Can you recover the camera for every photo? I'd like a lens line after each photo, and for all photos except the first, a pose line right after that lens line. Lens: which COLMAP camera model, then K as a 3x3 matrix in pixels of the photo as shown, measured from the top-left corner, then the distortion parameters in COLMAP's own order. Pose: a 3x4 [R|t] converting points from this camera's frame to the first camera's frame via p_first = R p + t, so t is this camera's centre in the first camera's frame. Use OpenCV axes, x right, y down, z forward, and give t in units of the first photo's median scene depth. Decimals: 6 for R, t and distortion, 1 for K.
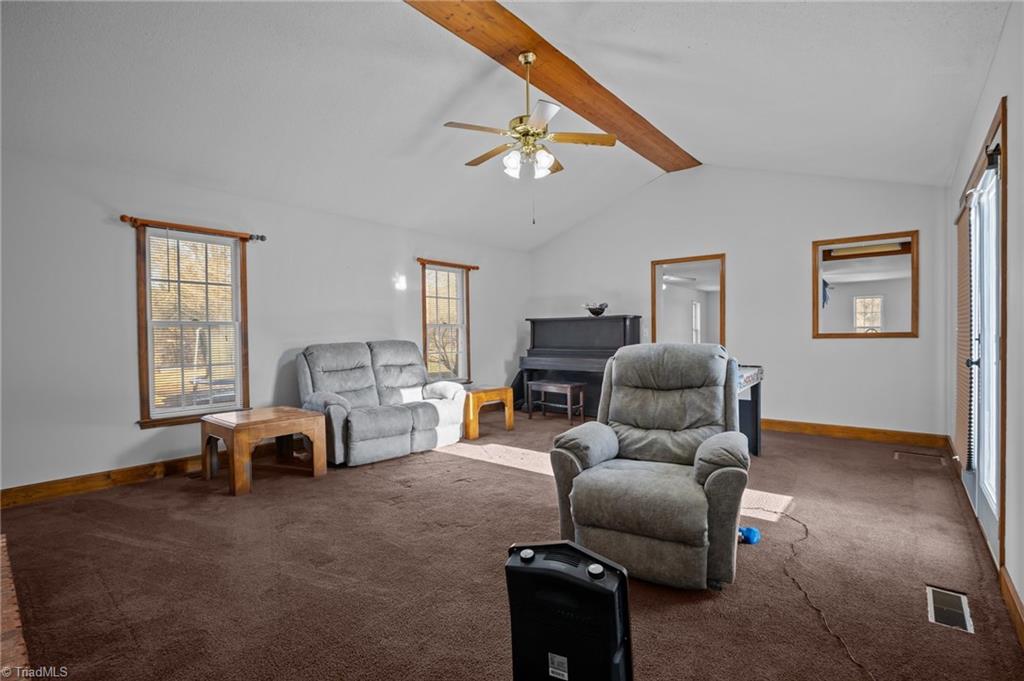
lens RADIAL K [[474.6, 0, 516.0], [0, 474.6, 343.7], [0, 0, 1]] dist [-0.001711, -0.000170]
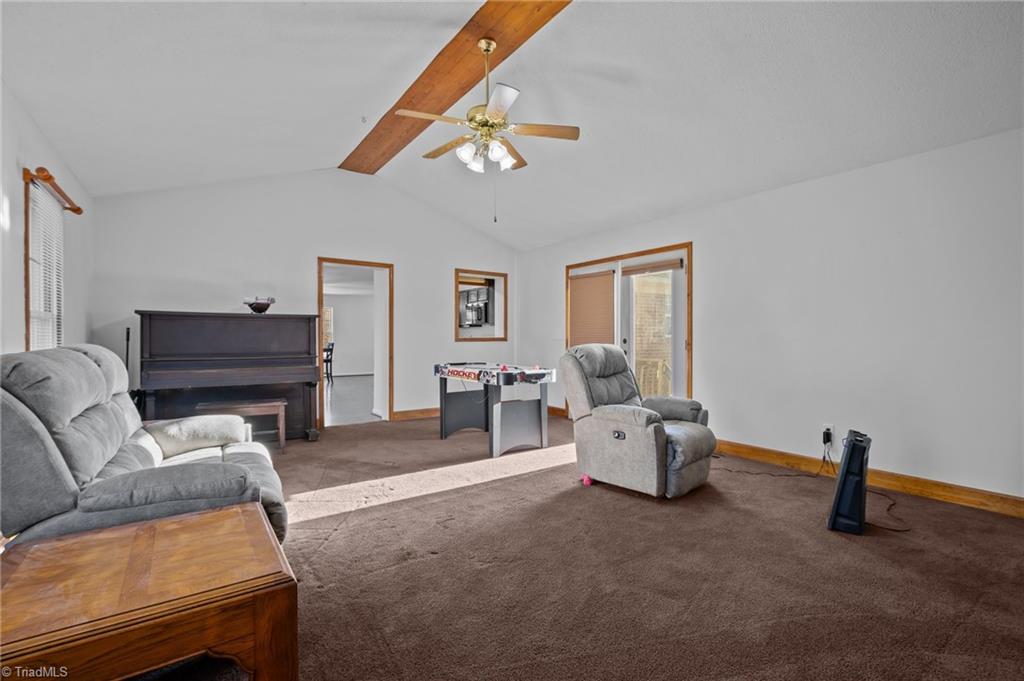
lens RADIAL K [[473.6, 0, 527.4], [0, 473.6, 338.5], [0, 0, 1]] dist [-0.000780, 0.000041]
pose [[0.248175, 0.007850, 0.968683, -0.600199], [0.014508, 0.999825, -0.011820, -0.001427], [-0.968607, 0.016987, 0.248017, 0.479292]]
